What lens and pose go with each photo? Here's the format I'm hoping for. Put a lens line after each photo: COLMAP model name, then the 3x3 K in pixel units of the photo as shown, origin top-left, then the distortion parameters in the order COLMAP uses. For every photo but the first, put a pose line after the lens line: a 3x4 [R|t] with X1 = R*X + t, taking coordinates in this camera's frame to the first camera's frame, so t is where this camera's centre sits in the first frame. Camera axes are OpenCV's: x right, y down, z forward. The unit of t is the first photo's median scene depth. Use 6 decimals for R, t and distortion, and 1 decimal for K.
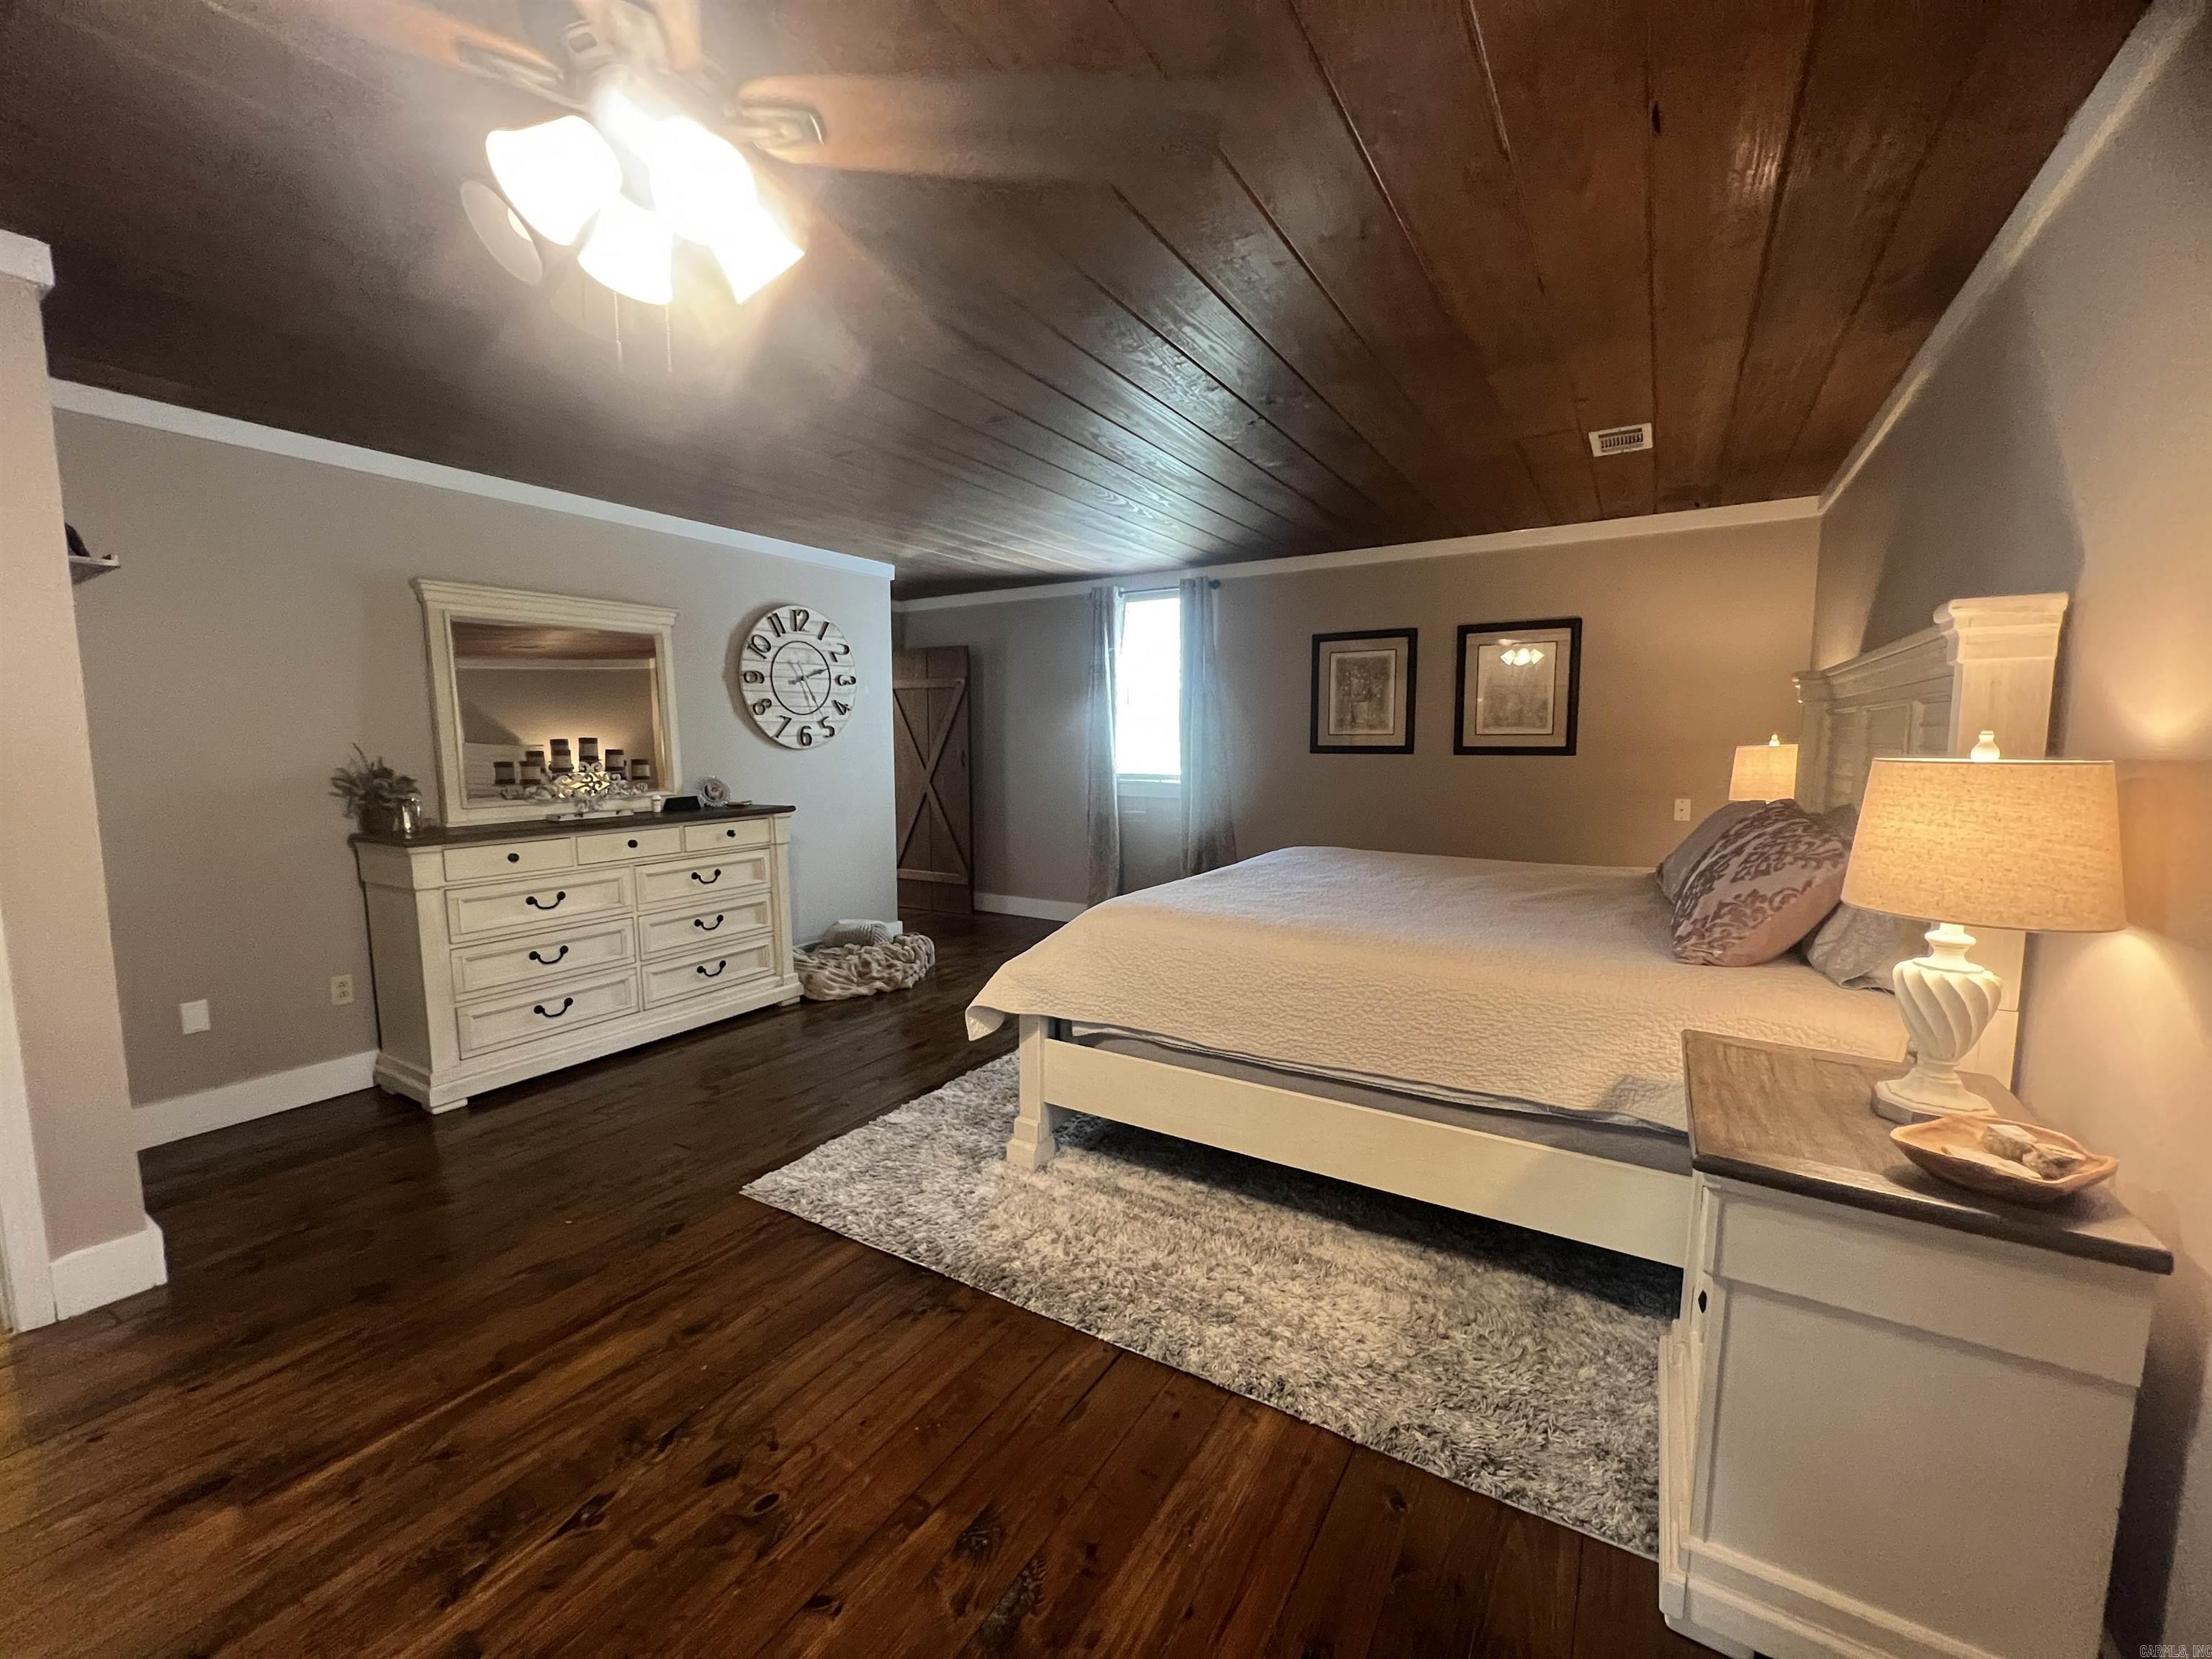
lens RADIAL K [[896.0, 0, 1108.2], [0, 896.0, 832.4], [0, 0, 1]] dist [-0.001612, 0.000292]
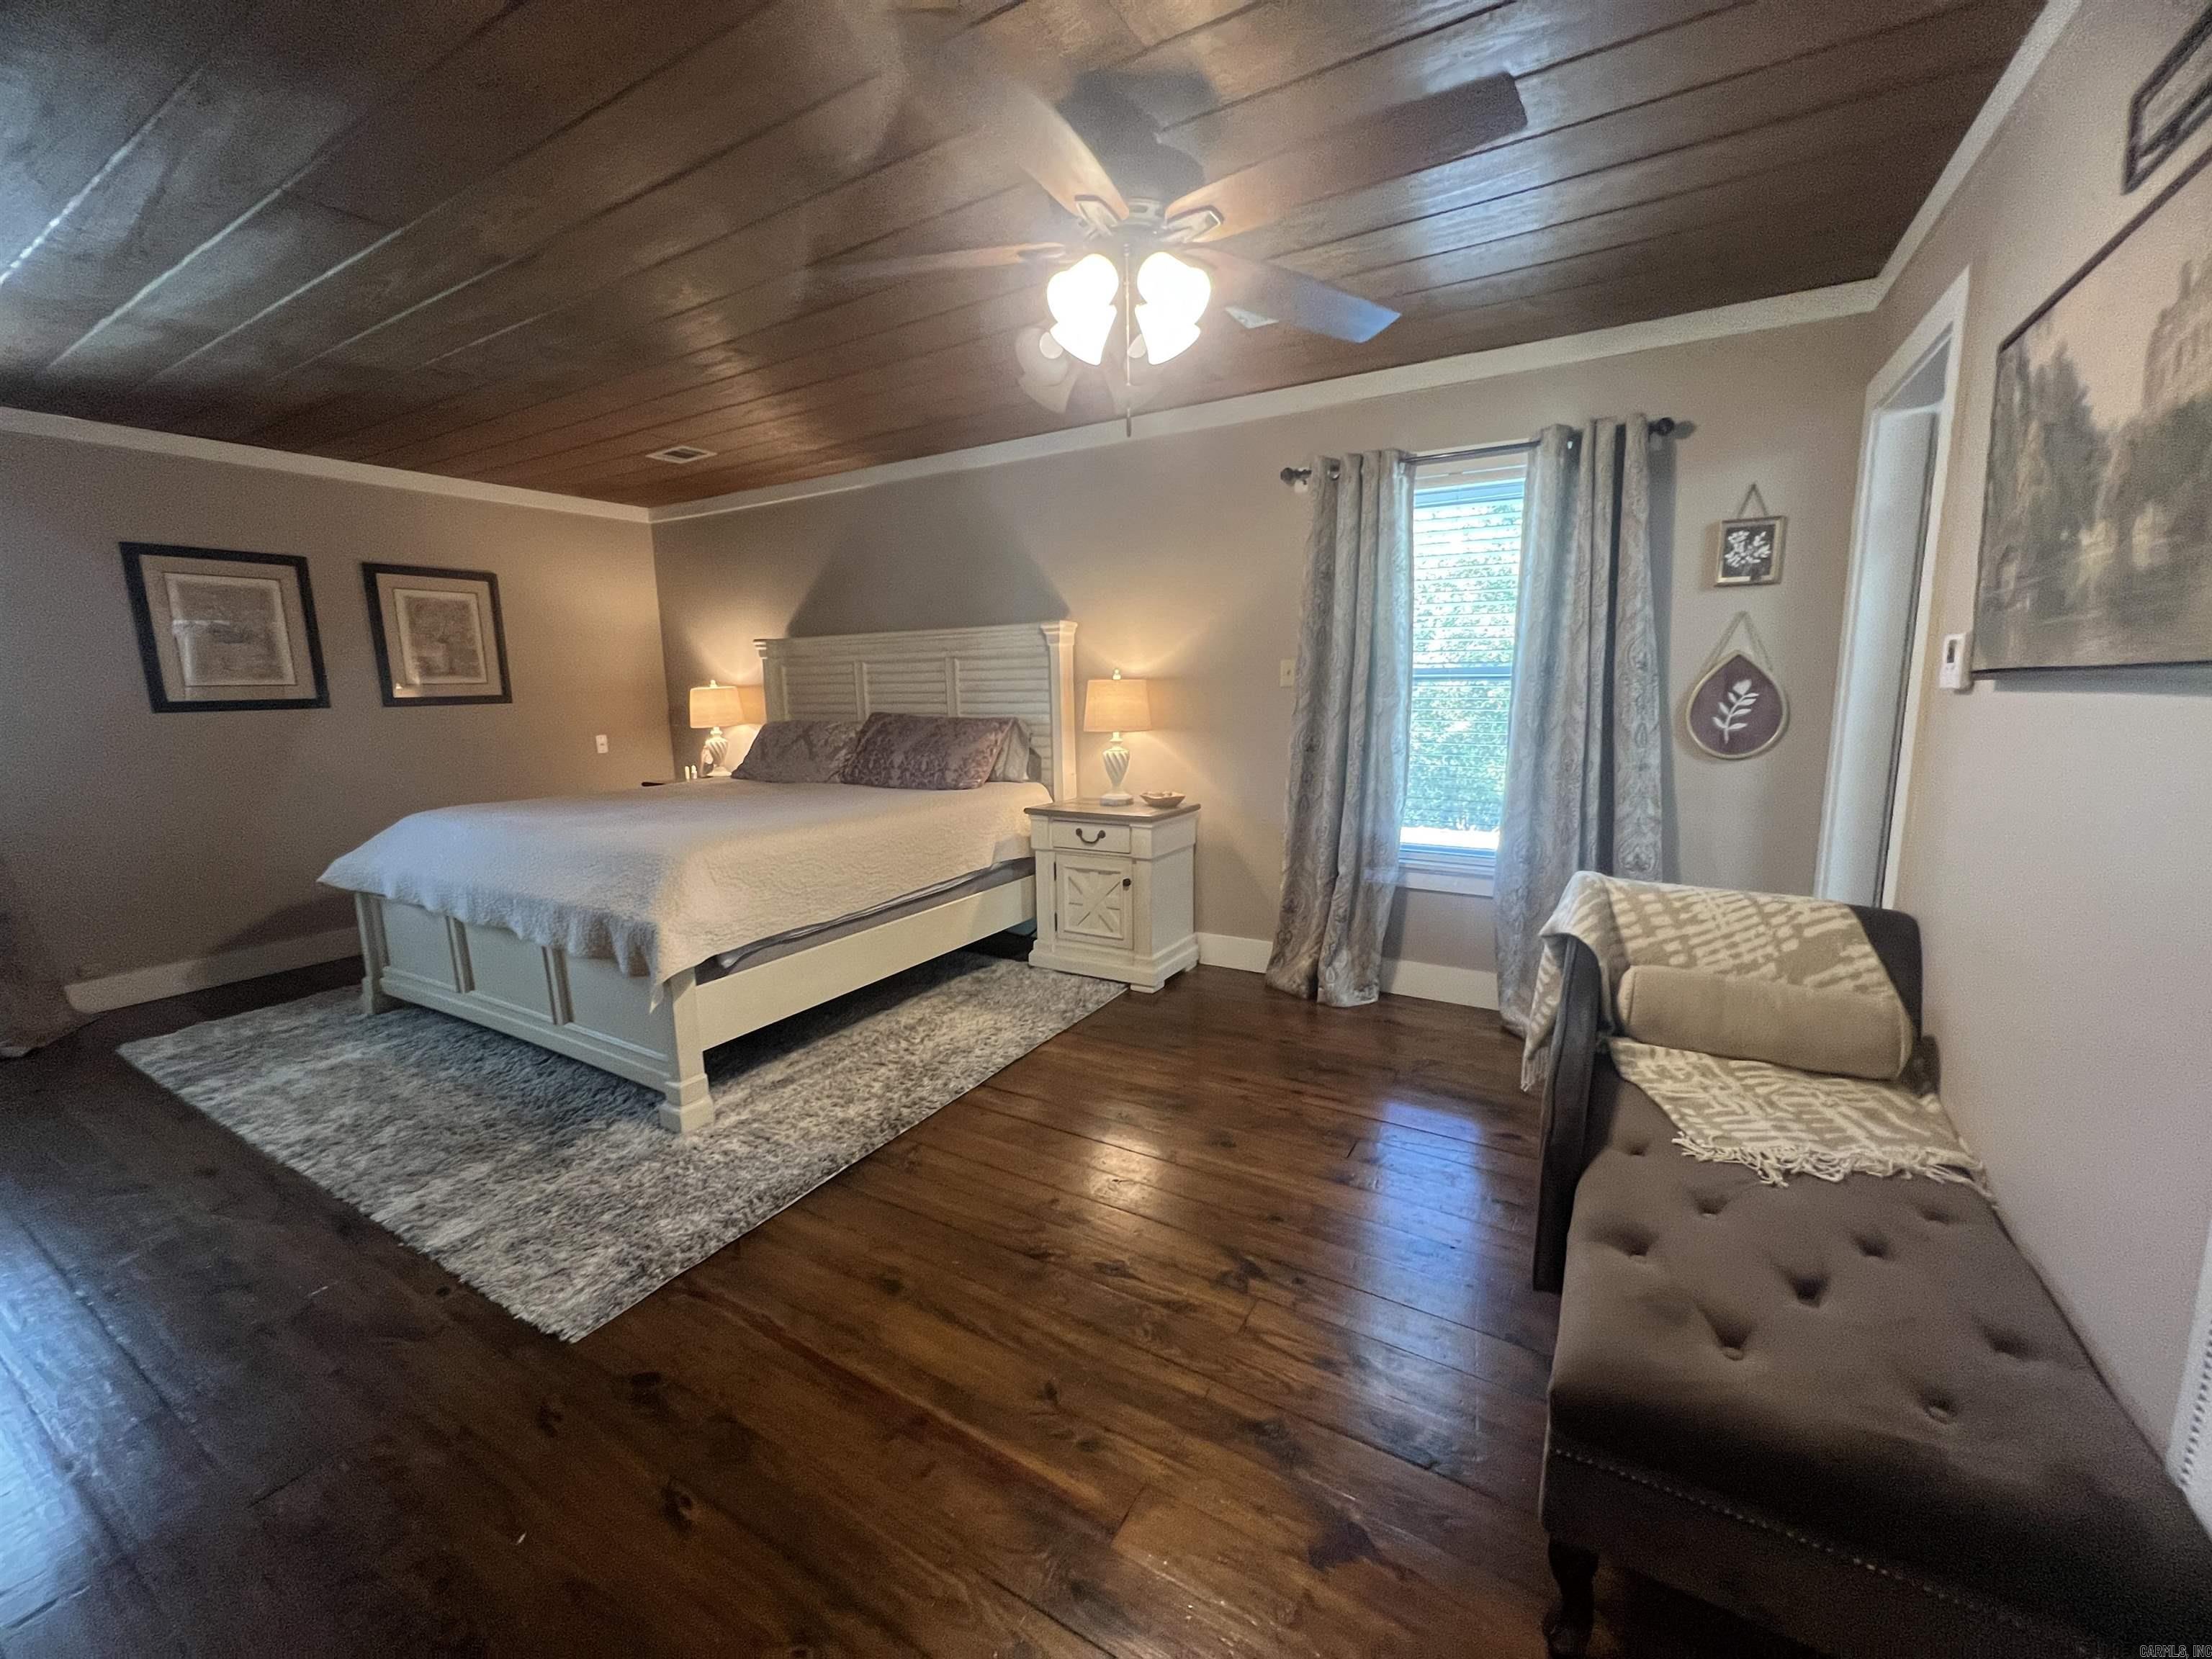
lens RADIAL K [[890.4, 0, 1105.2], [0, 890.4, 826.1], [0, 0, 1]] dist [-0.002339, -0.000229]
pose [[-0.021110, -0.159645, 0.986949, -1.021910], [0.123979, 0.979131, 0.161032, -0.042378], [-0.992060, 0.125761, -0.000877, 0.547103]]
